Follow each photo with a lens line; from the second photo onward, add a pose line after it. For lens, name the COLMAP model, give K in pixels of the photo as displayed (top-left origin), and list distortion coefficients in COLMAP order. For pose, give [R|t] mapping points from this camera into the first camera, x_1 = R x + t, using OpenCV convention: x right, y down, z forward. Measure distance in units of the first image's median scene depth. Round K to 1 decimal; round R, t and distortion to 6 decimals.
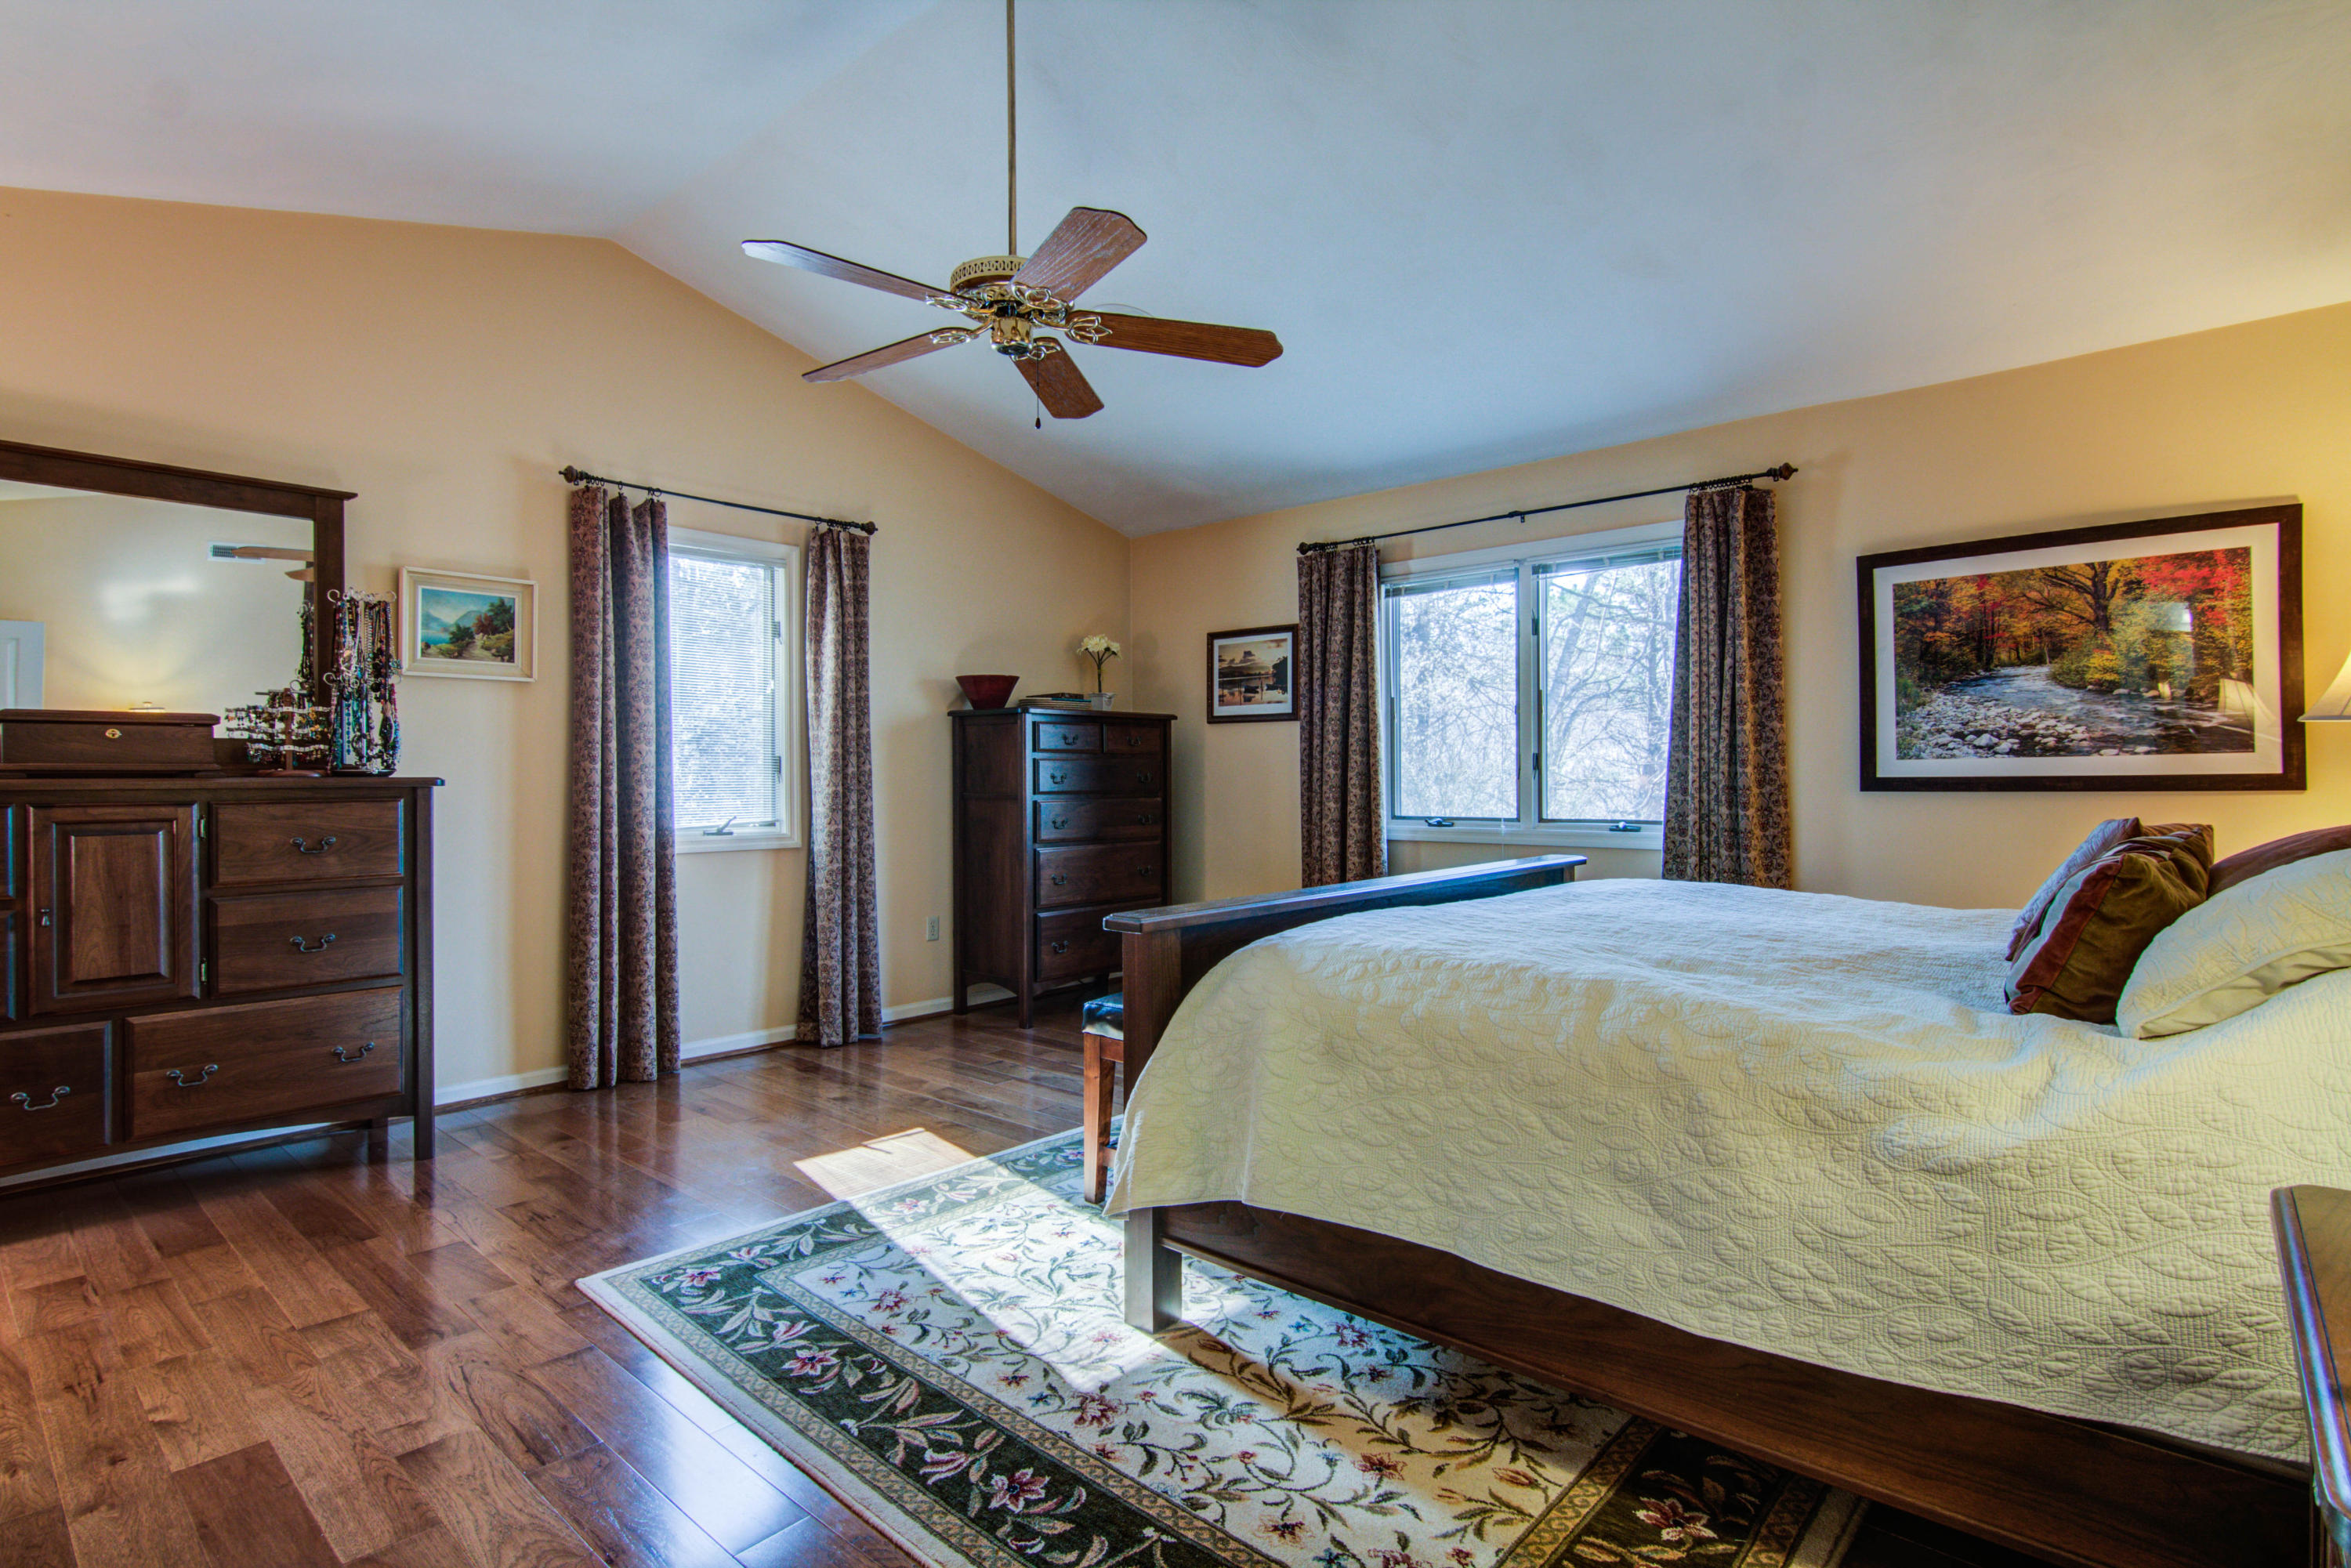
lens RADIAL K [[1168.4, 0, 1160.9], [0, 1168.4, 778.6], [0, 0, 1]] dist [0.000586, -0.001078]
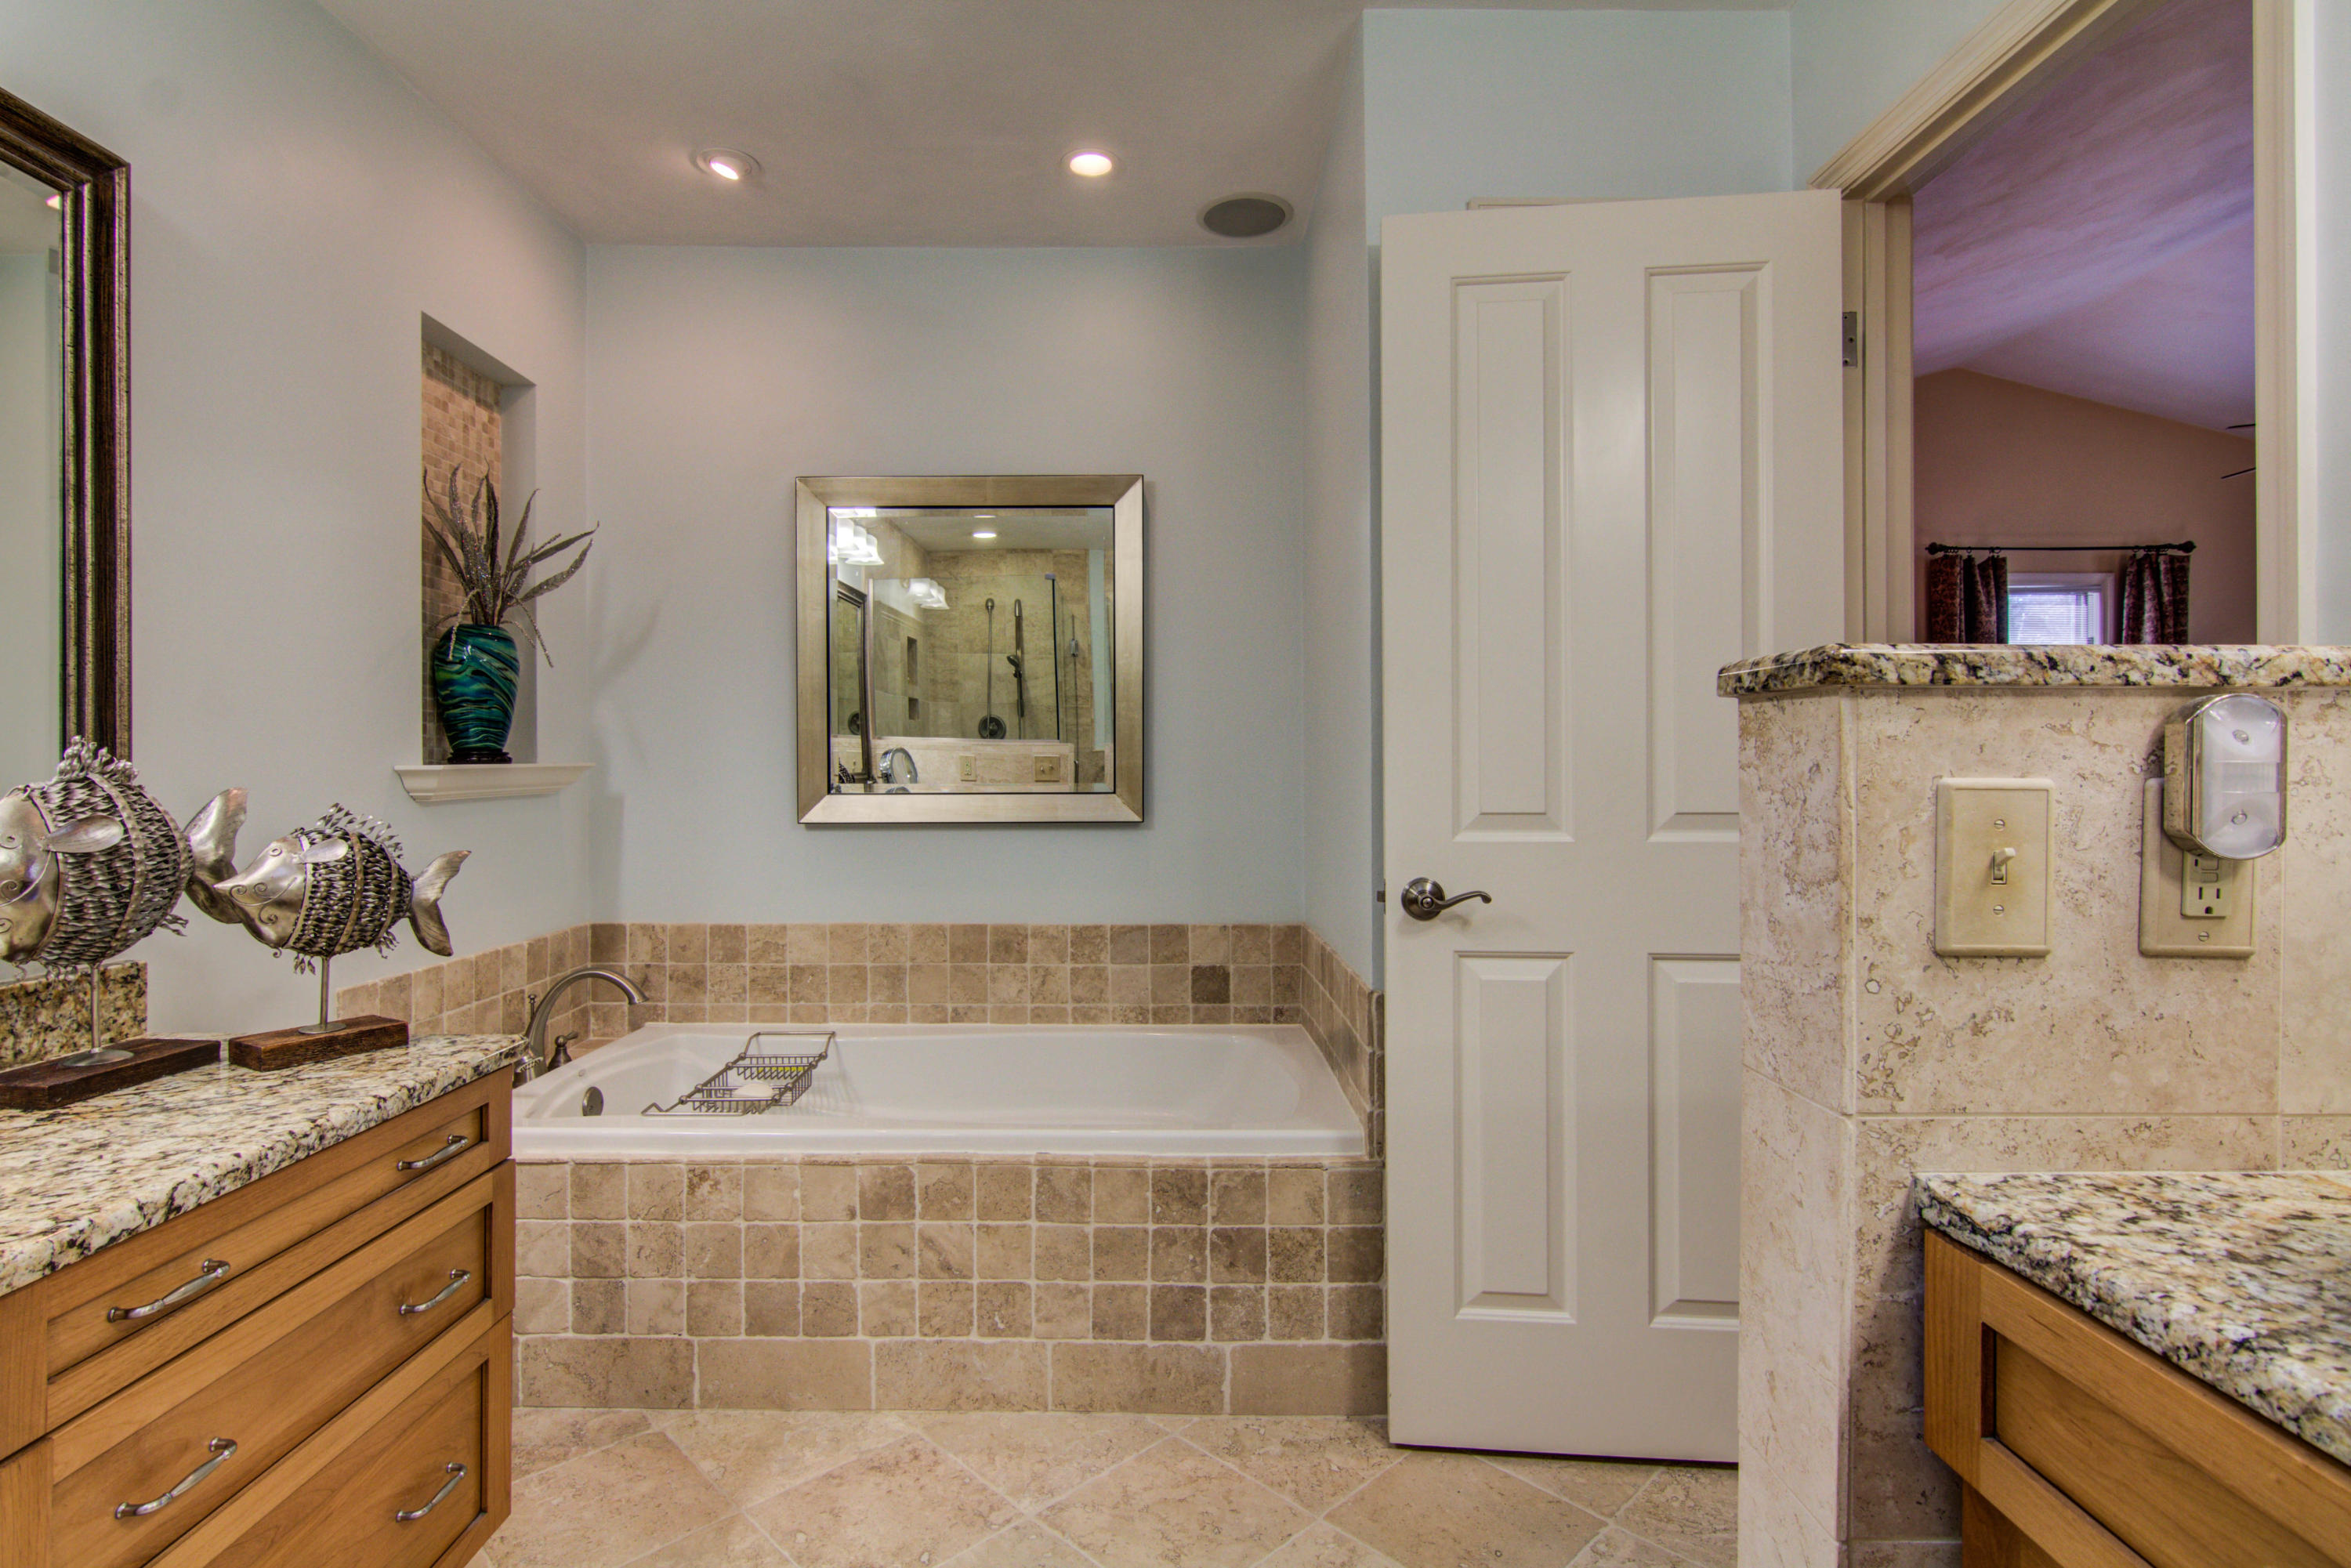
lens RADIAL K [[1168.4, 0, 1160.9], [0, 1168.4, 778.6], [0, 0, 1]] dist [0.000586, -0.001078]
pose [[0.666502, 0.006435, -0.745476, -0.091491], [0.000978, 0.999954, 0.009506, -0.001811], [0.745503, -0.007065, 0.666465, -0.687262]]
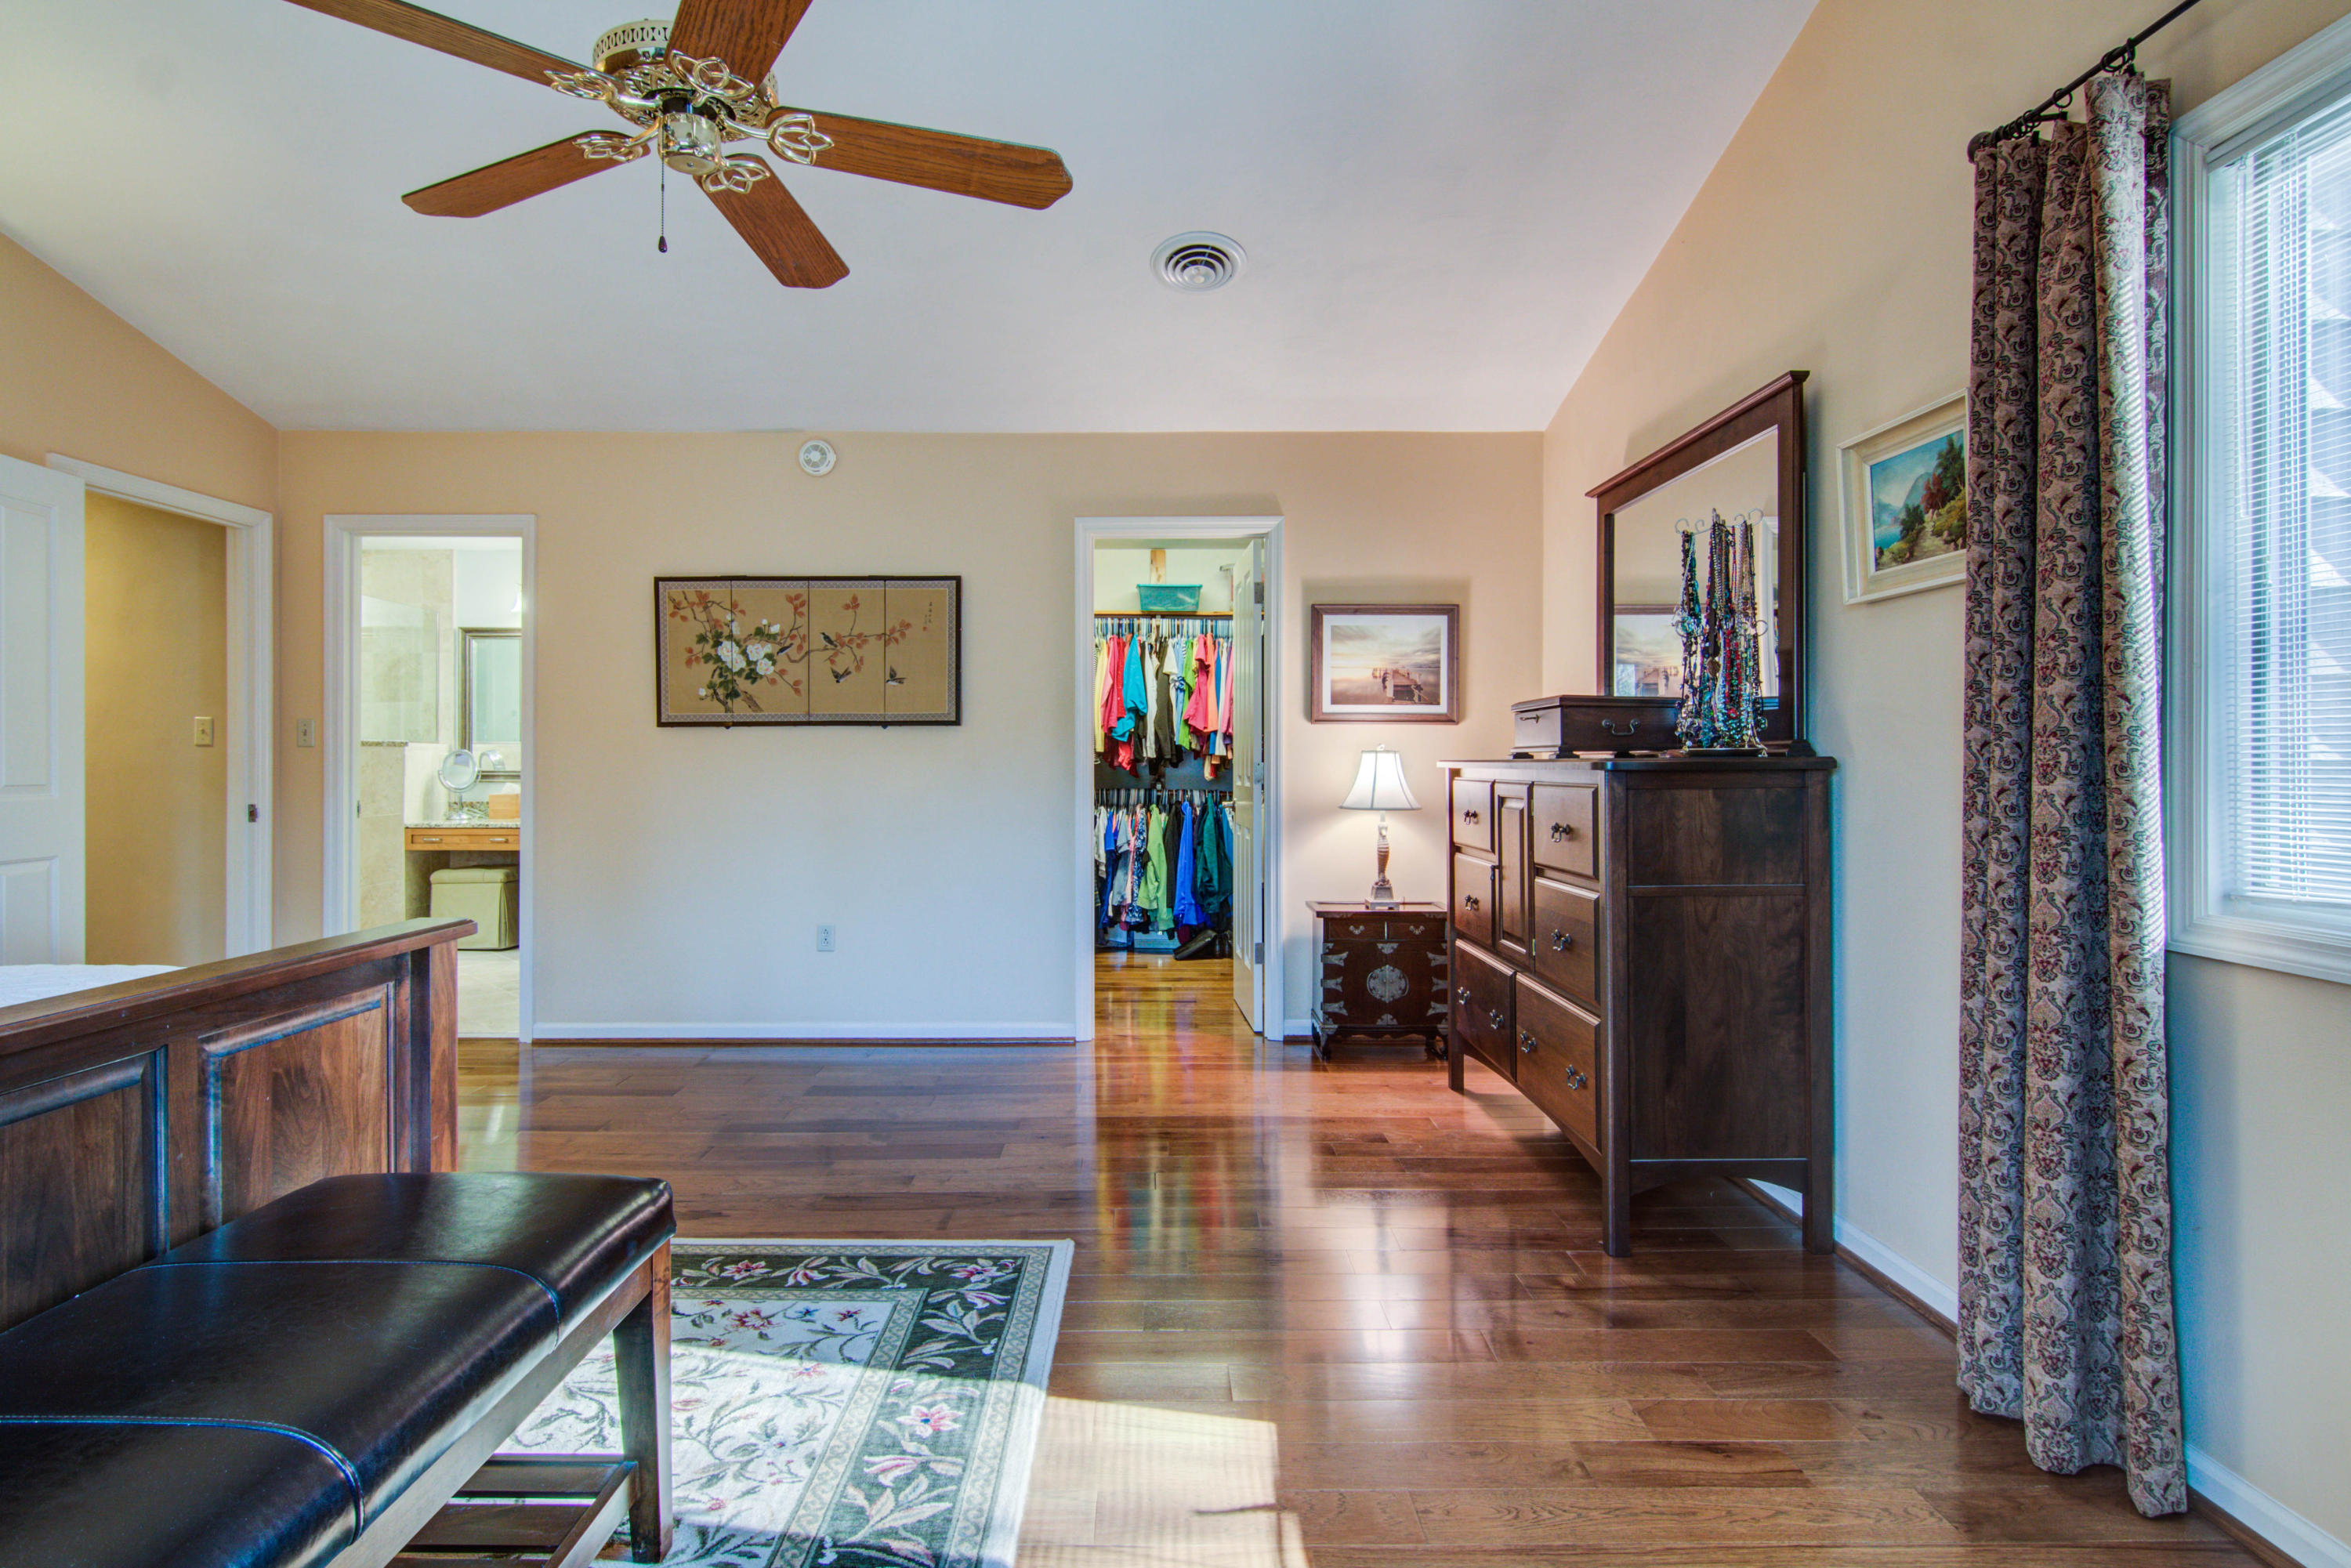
lens RADIAL K [[1185.8, 0, 1148.0], [0, 1185.8, 758.2], [0, 0, 1]] dist [-0.001470, -0.000836]
pose [[-0.739682, 0.002779, -0.672951, 0.114471], [0.003032, 0.999995, 0.000797, -0.002192], [0.672950, -0.001451, -0.739686, 1.279084]]
